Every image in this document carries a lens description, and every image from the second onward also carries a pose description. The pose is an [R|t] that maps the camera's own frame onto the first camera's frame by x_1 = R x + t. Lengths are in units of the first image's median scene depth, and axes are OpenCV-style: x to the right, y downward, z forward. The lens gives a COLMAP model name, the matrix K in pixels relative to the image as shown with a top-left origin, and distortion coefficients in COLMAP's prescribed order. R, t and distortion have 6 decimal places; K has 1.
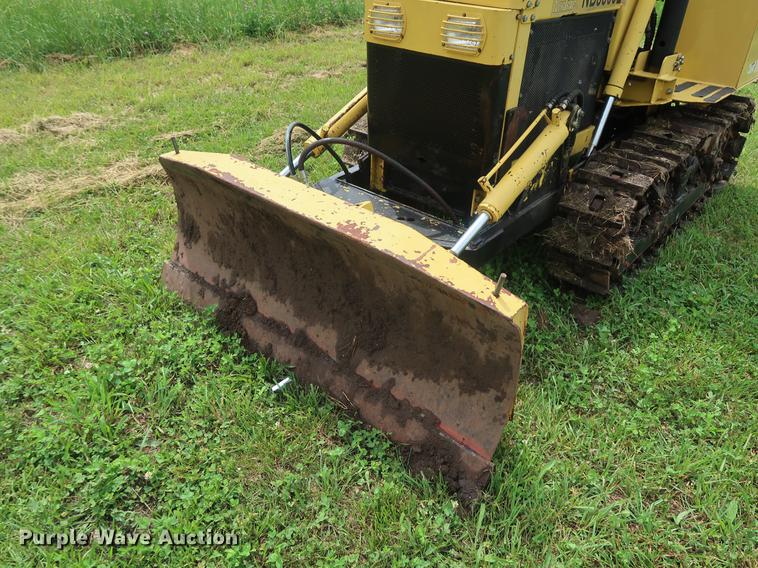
lens RADIAL K [[587.8, 0, 376.6], [0, 587.8, 282.8], [0, 0, 1]] dist [-0.025213, 0.007271]
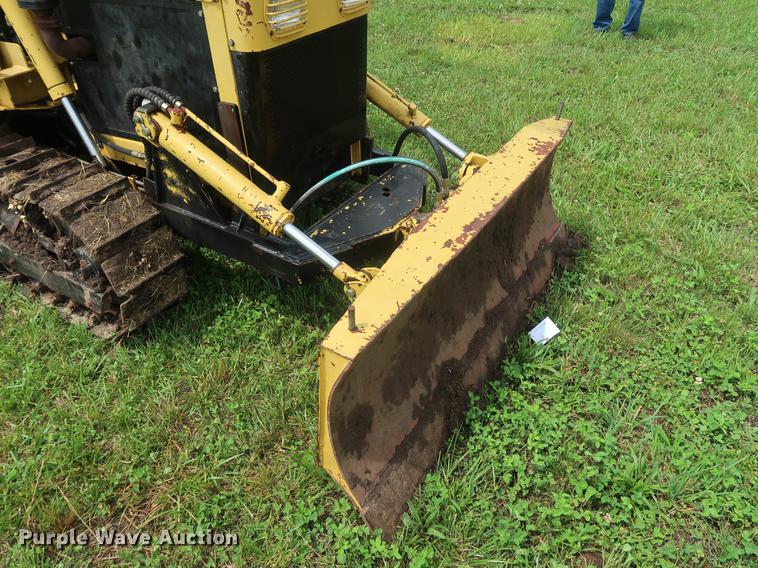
lens RADIAL K [[587.8, 0, 376.6], [0, 587.8, 282.8], [0, 0, 1]] dist [-0.025213, 0.007271]
pose [[-0.169701, -0.601849, 0.780371, -0.827807], [0.535330, 0.608544, 0.585744, -0.618056], [-0.827420, 0.517157, 0.218917, 0.917028]]
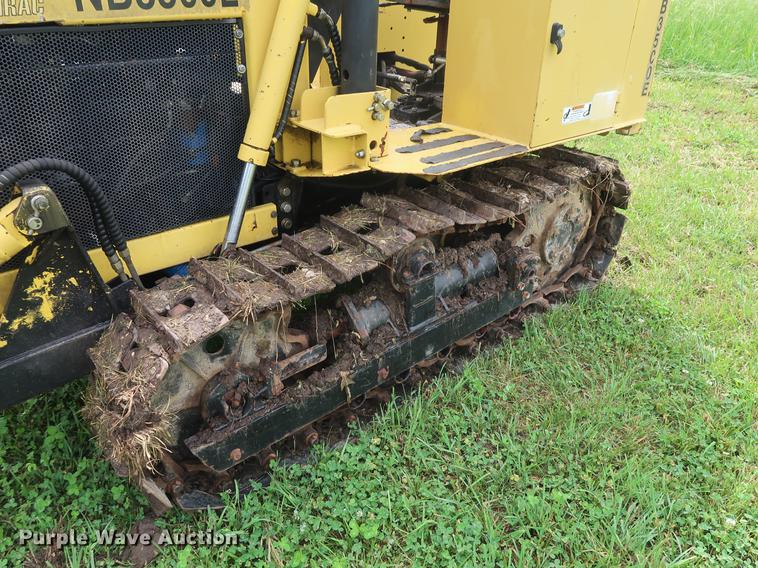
lens RADIAL K [[587.8, 0, 376.6], [0, 587.8, 282.8], [0, 0, 1]] dist [-0.025213, 0.007271]
pose [[0.990250, 0.050234, -0.129931, 0.731059], [-0.056476, 0.997398, -0.044808, -0.210435], [0.127342, 0.051709, 0.990510, 0.513432]]
